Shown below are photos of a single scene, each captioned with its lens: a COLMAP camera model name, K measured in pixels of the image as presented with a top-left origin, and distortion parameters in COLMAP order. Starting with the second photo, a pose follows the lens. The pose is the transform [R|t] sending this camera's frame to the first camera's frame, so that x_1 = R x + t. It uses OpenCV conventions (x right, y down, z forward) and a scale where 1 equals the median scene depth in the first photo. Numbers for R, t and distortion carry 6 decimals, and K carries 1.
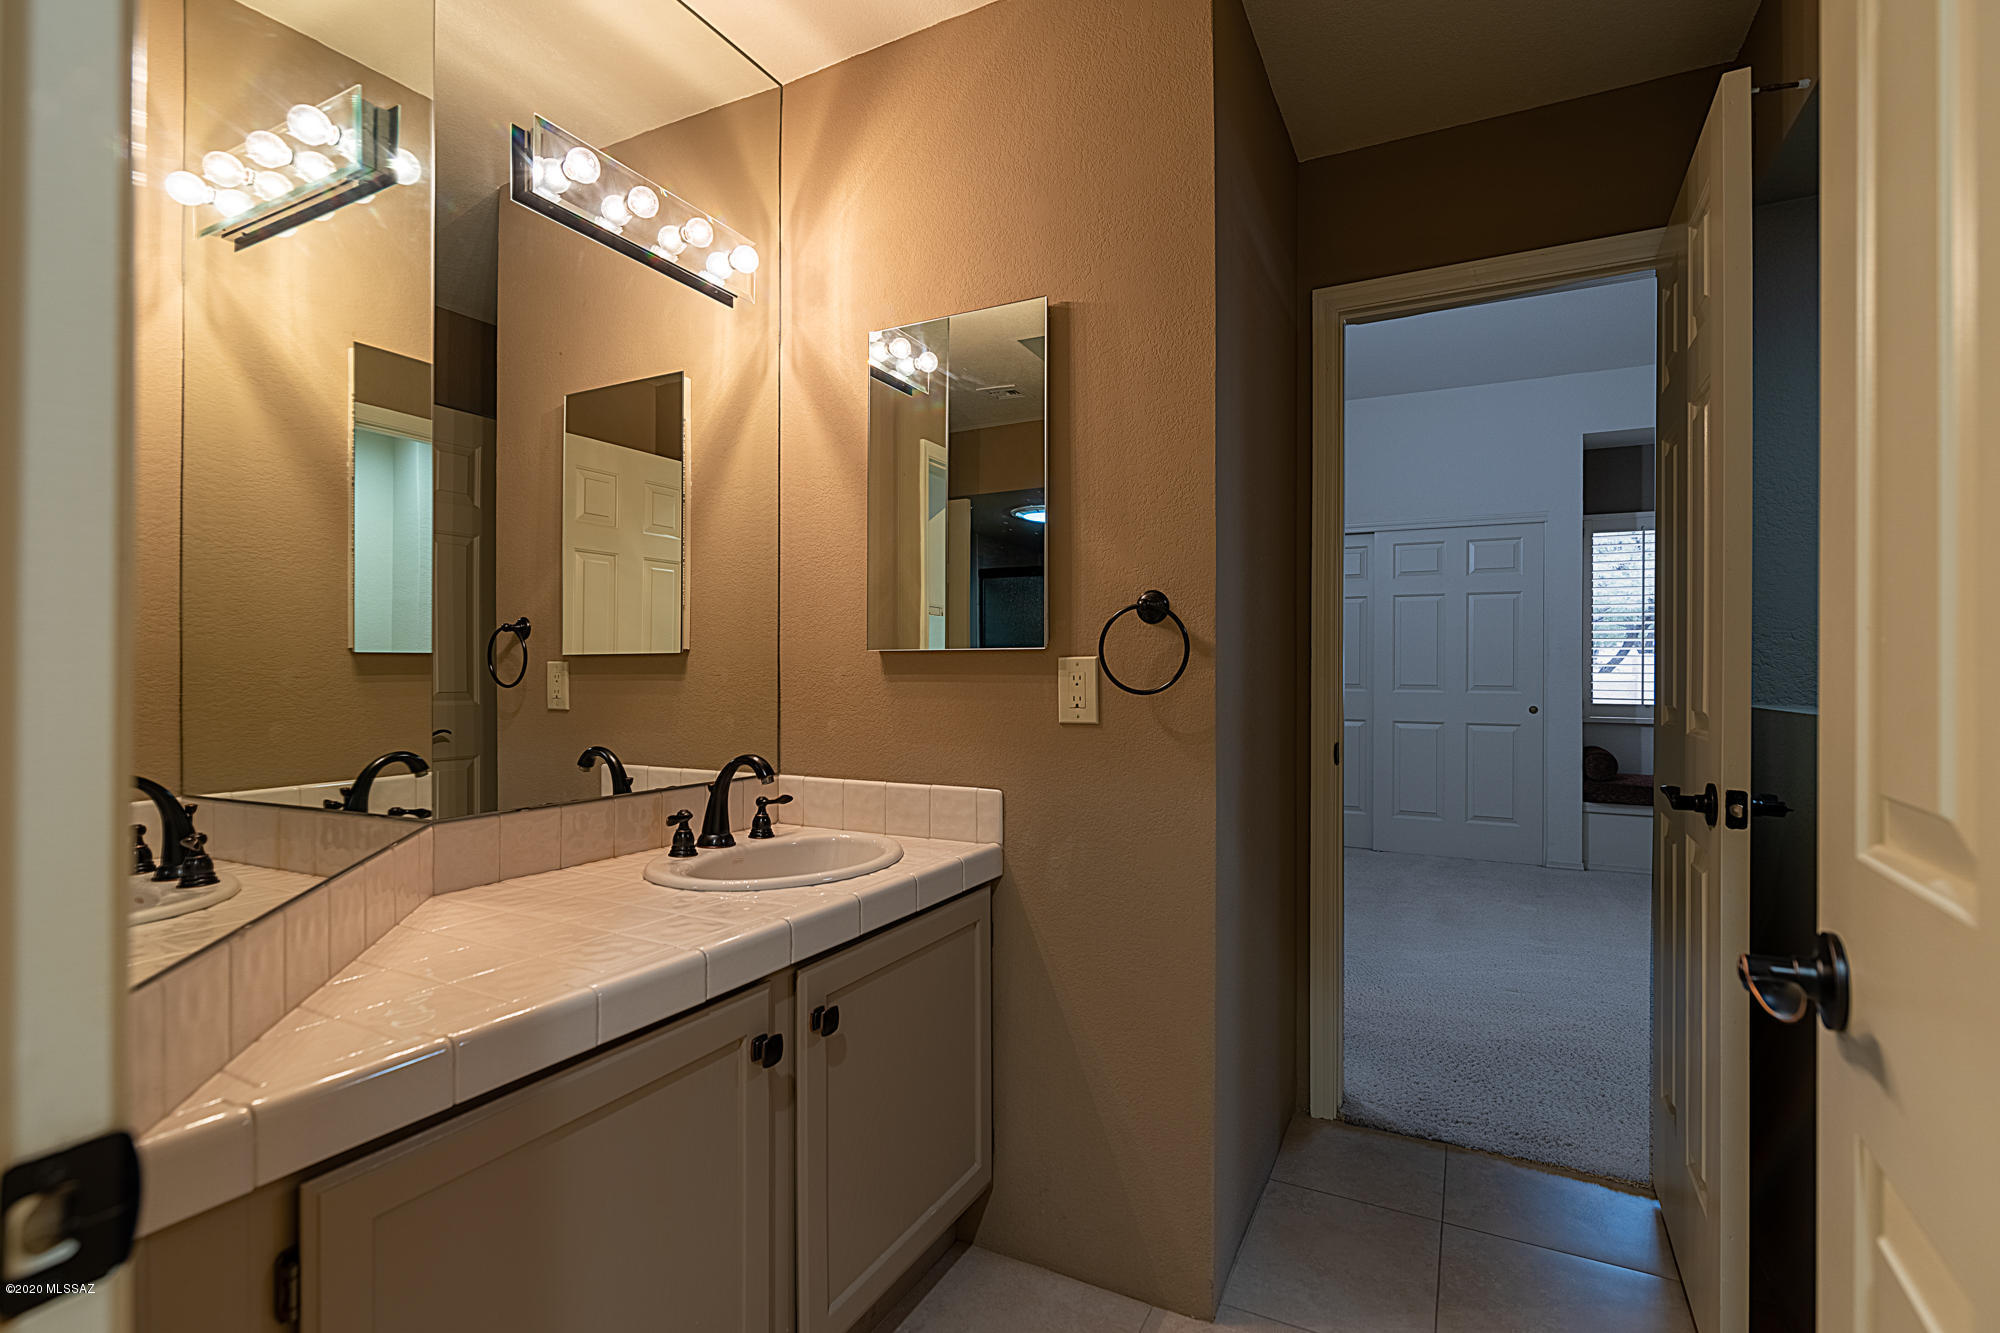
lens RADIAL K [[918.3, 0, 1003.3], [0, 918.3, 664.6], [0, 0, 1]] dist [-0.002614, -0.000174]
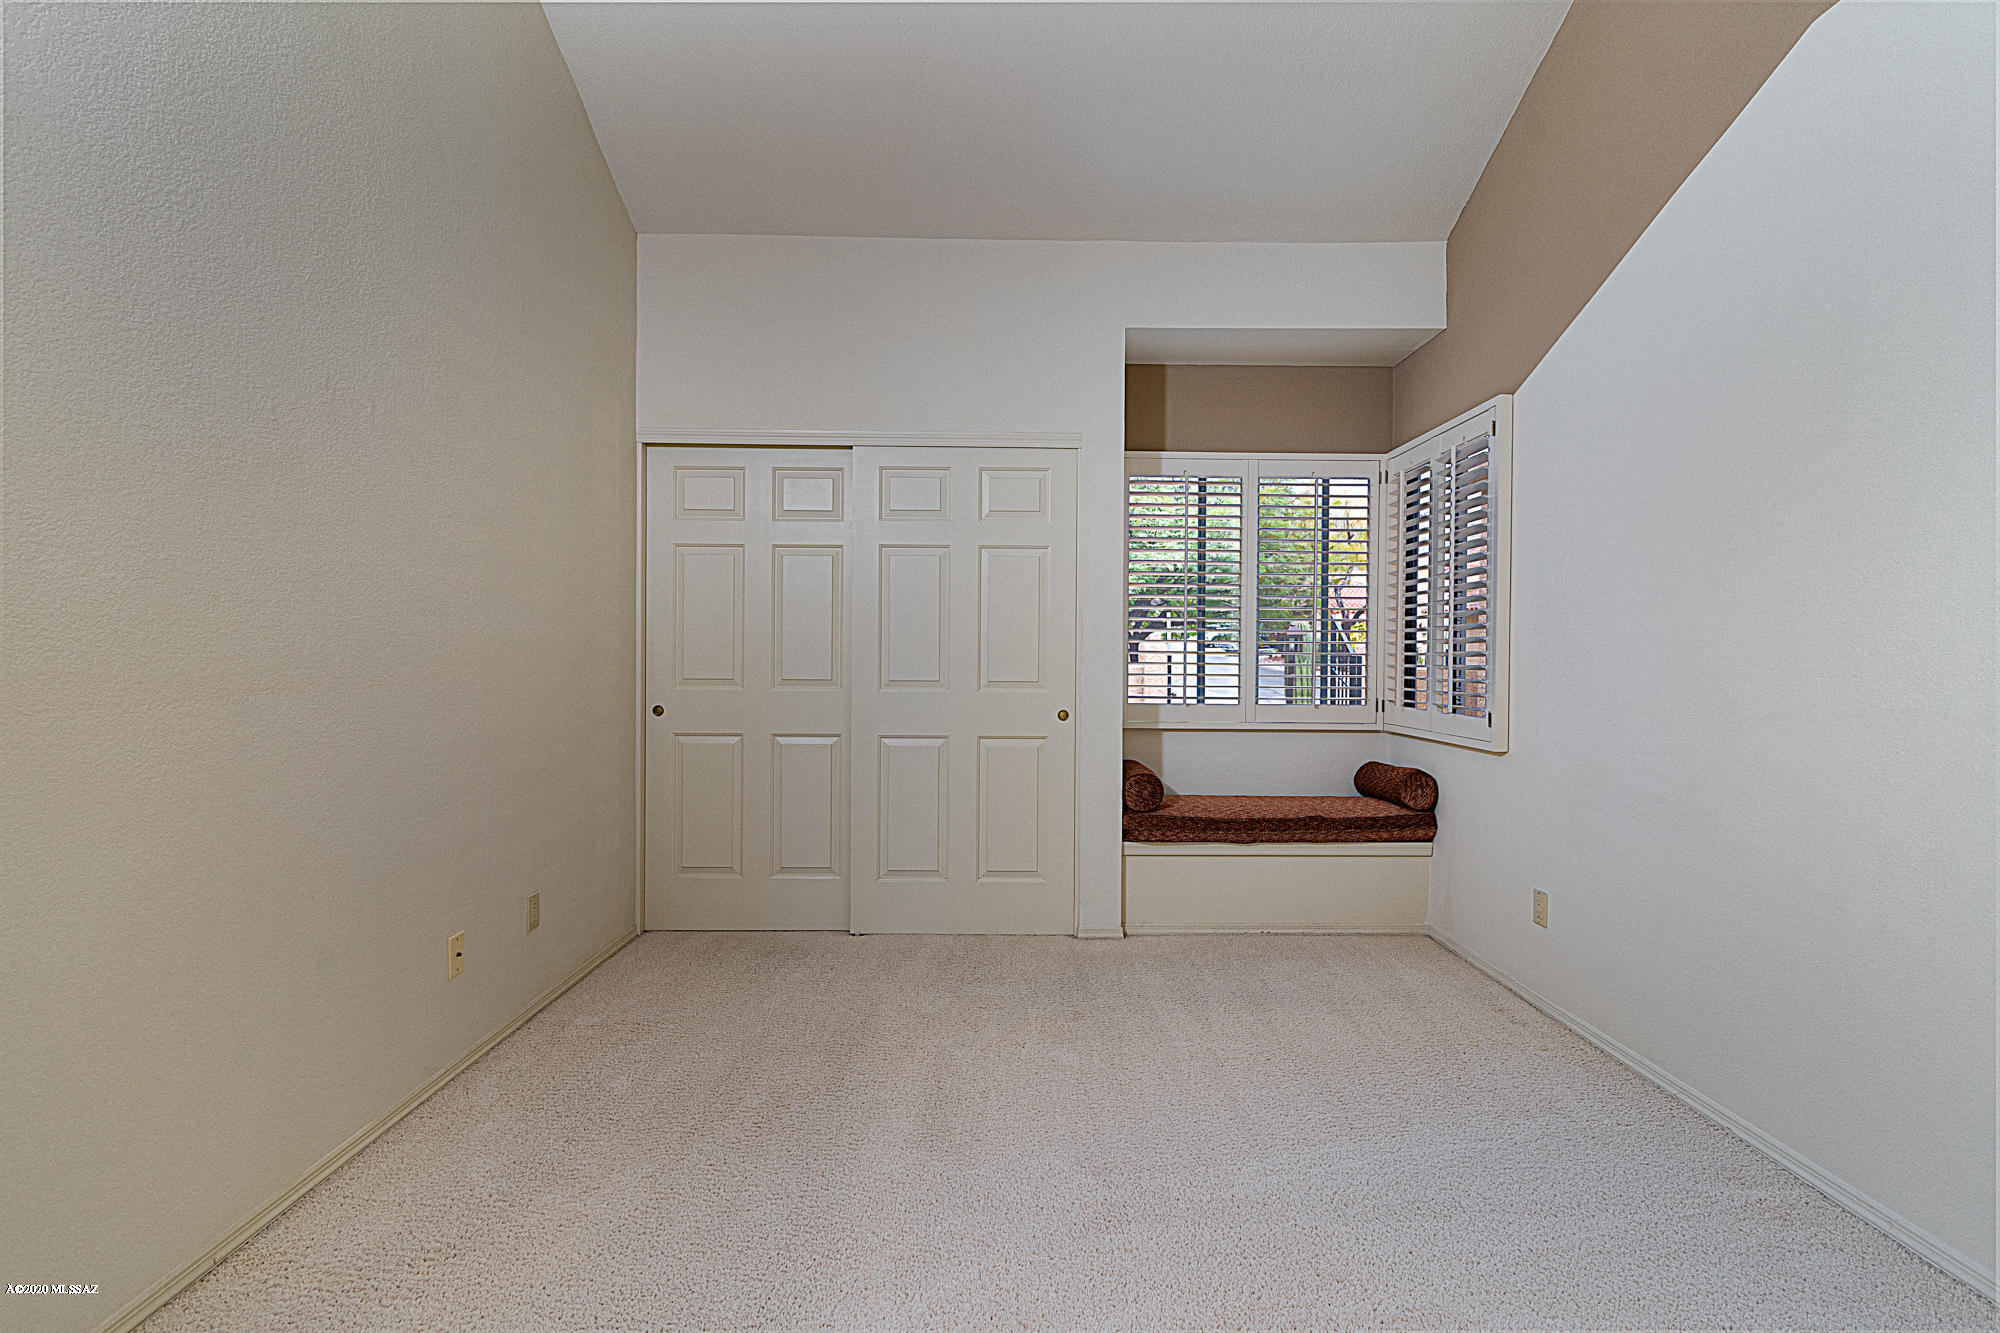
lens RADIAL K [[918.3, 0, 1003.5], [0, 918.3, 678.5], [0, 0, 1]] dist [-0.002614, -0.000174]
pose [[0.908152, 0.007261, 0.418578, 0.236867], [-0.006153, 0.999973, -0.003996, 0.023462], [-0.418596, 0.001054, 0.908172, 0.372412]]
